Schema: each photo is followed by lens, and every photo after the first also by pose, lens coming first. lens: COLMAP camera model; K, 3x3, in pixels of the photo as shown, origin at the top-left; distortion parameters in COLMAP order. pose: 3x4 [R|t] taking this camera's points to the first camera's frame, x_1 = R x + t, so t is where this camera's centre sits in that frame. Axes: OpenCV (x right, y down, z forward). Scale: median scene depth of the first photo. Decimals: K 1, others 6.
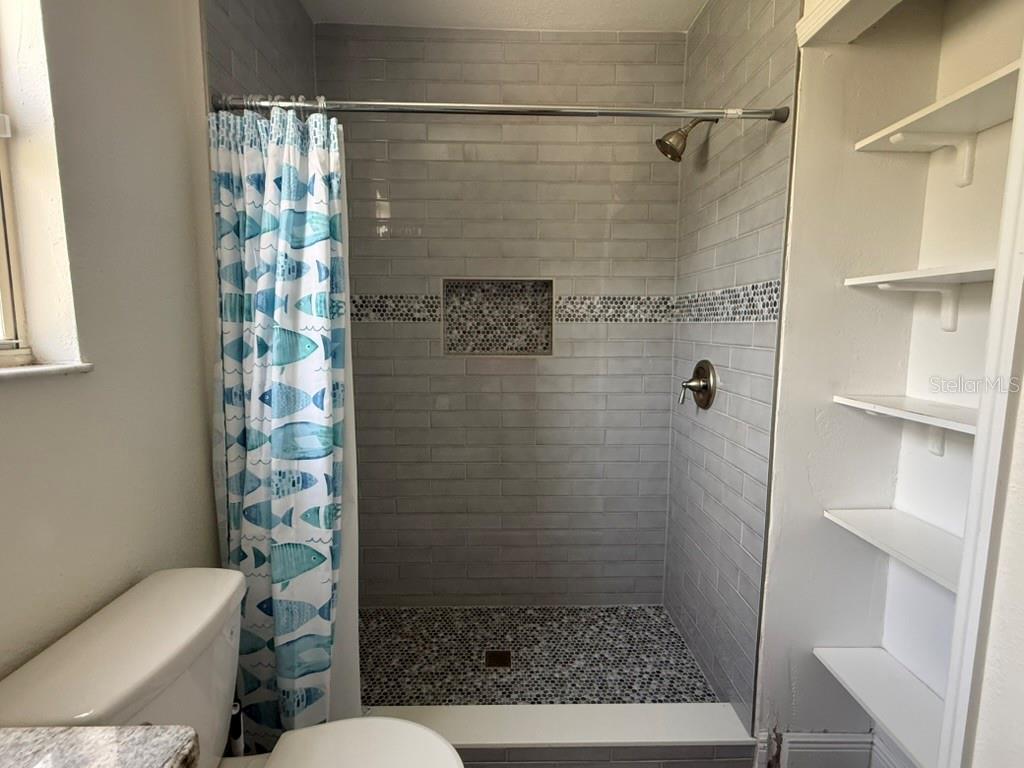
lens RADIAL K [[504.8, 0, 512.2], [0, 504.8, 382.1], [0, 0, 1]] dist [-0.002306, 0.001752]
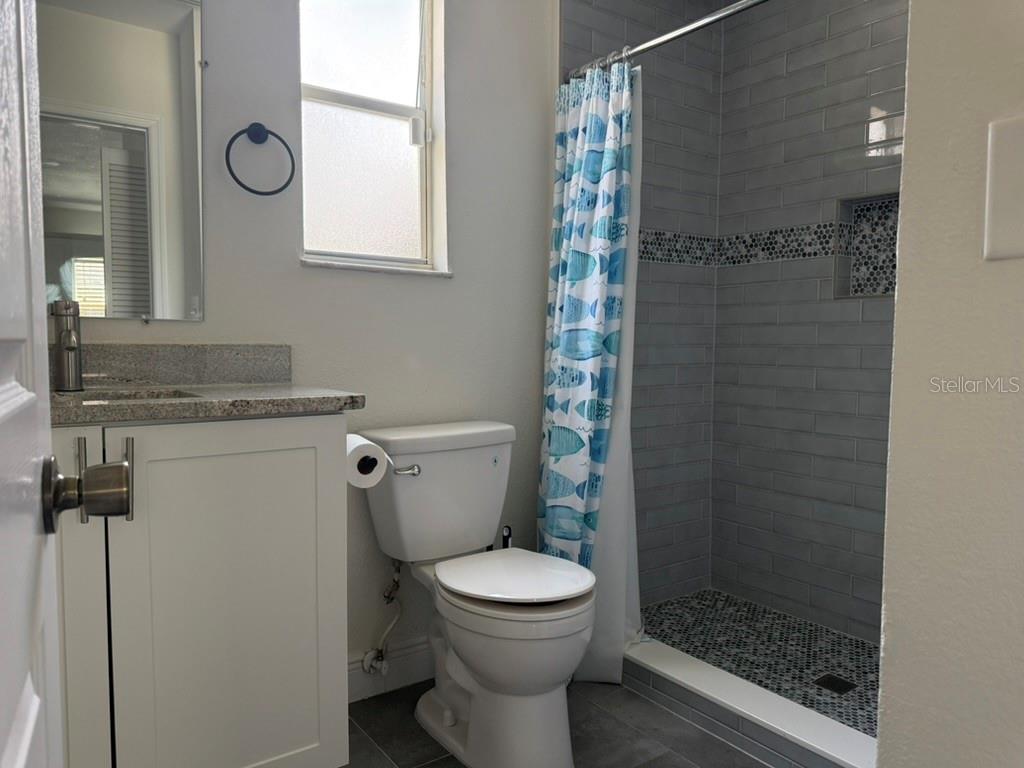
lens RADIAL K [[729.2, 0, 511.2], [0, 729.2, 389.7], [0, 0, 1]] dist [0.071897, -0.070390]
pose [[0.573395, 0.061120, -0.816996, 0.889164], [-0.097852, 0.995184, 0.005775, 0.225972], [0.813415, 0.076633, 0.576614, -0.118656]]
